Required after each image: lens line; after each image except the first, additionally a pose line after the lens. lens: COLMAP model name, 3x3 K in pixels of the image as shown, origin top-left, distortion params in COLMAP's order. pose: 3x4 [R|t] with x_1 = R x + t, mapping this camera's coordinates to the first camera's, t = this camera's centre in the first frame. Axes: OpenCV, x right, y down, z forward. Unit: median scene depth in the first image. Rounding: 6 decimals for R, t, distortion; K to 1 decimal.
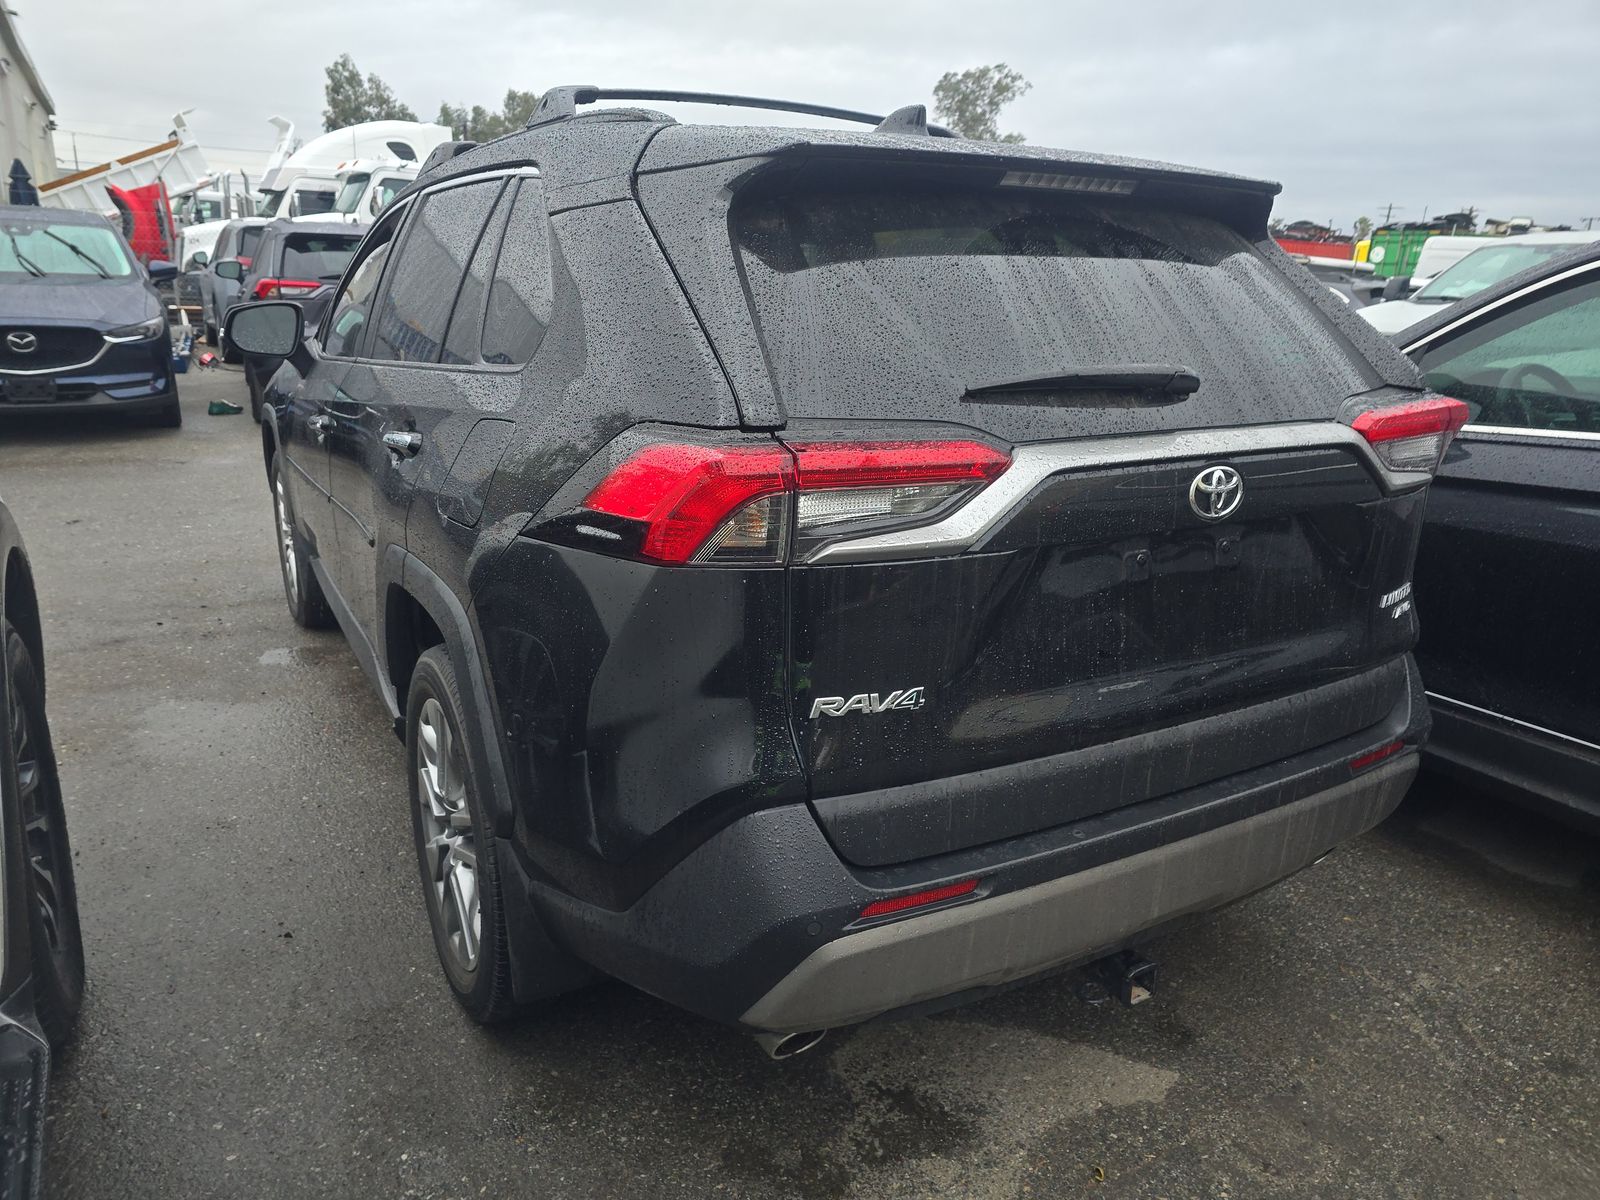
lens RADIAL K [[1098.2, 0, 790.9], [0, 1098.2, 597.9], [0, 0, 1]] dist [0.039666, -0.019797]
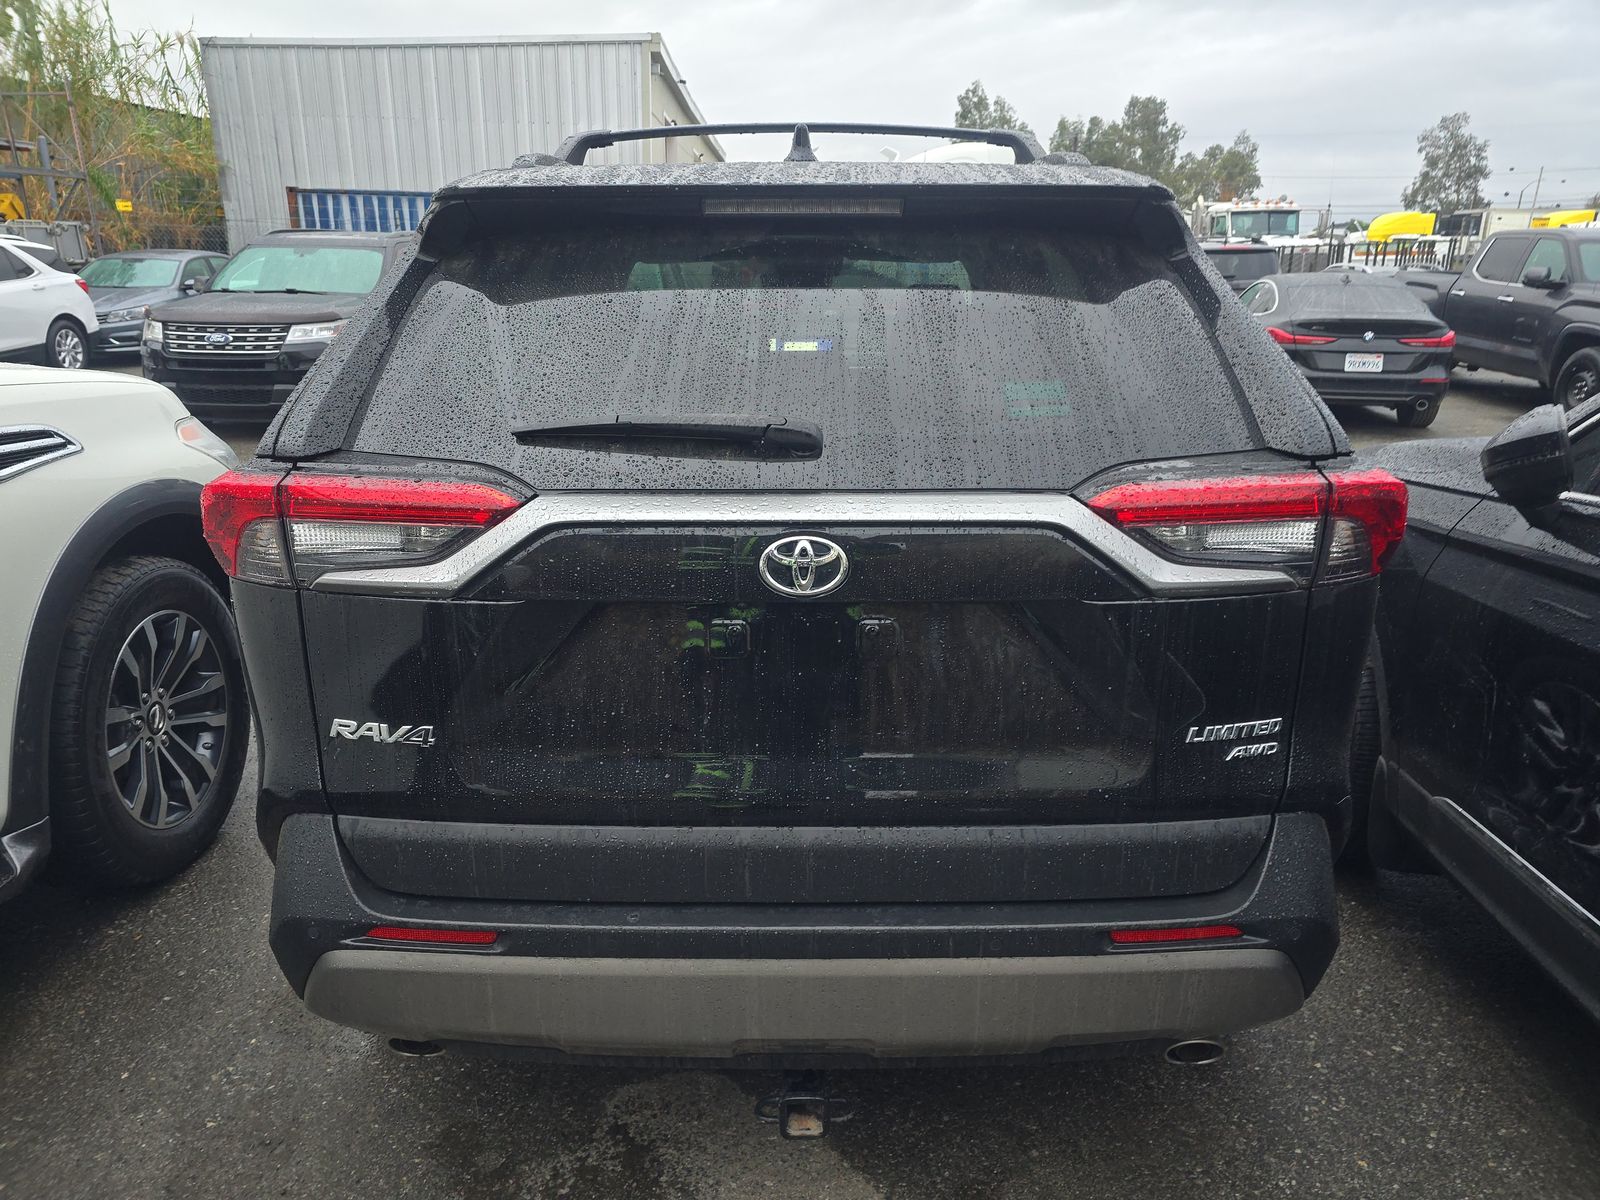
lens RADIAL K [[1098.2, 0, 796.4], [0, 1098.2, 610.1], [0, 0, 1]] dist [0.039666, -0.019797]
pose [[0.866874, 0.125141, -0.482566, 0.748747], [-0.124274, 0.991668, 0.033920, -0.084298], [0.482790, 0.030566, 0.875203, 0.237592]]
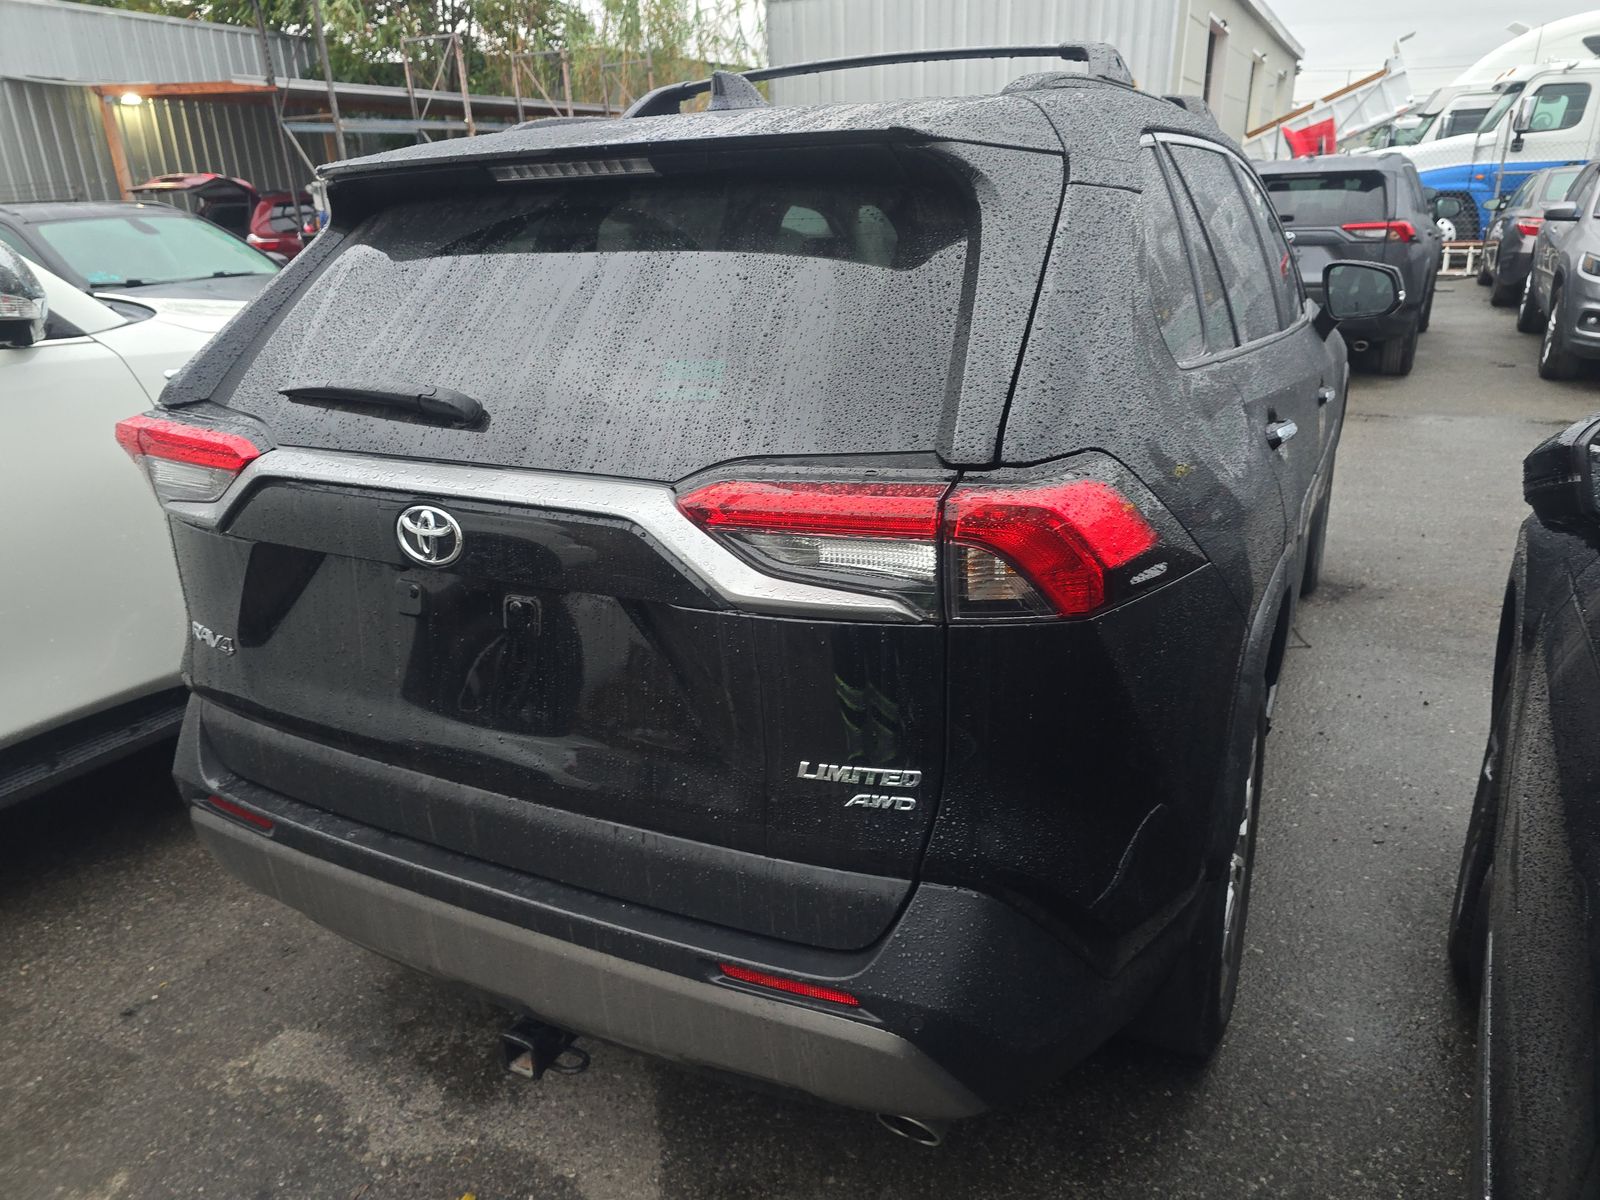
lens RADIAL K [[1098.2, 0, 791.2], [0, 1098.2, 607.1], [0, 0, 1]] dist [0.039666, -0.019797]
pose [[0.534978, 0.250141, -0.806987, 1.191581], [-0.197088, 0.965762, 0.168700, -0.231761], [0.821556, 0.068797, 0.565962, 0.698654]]
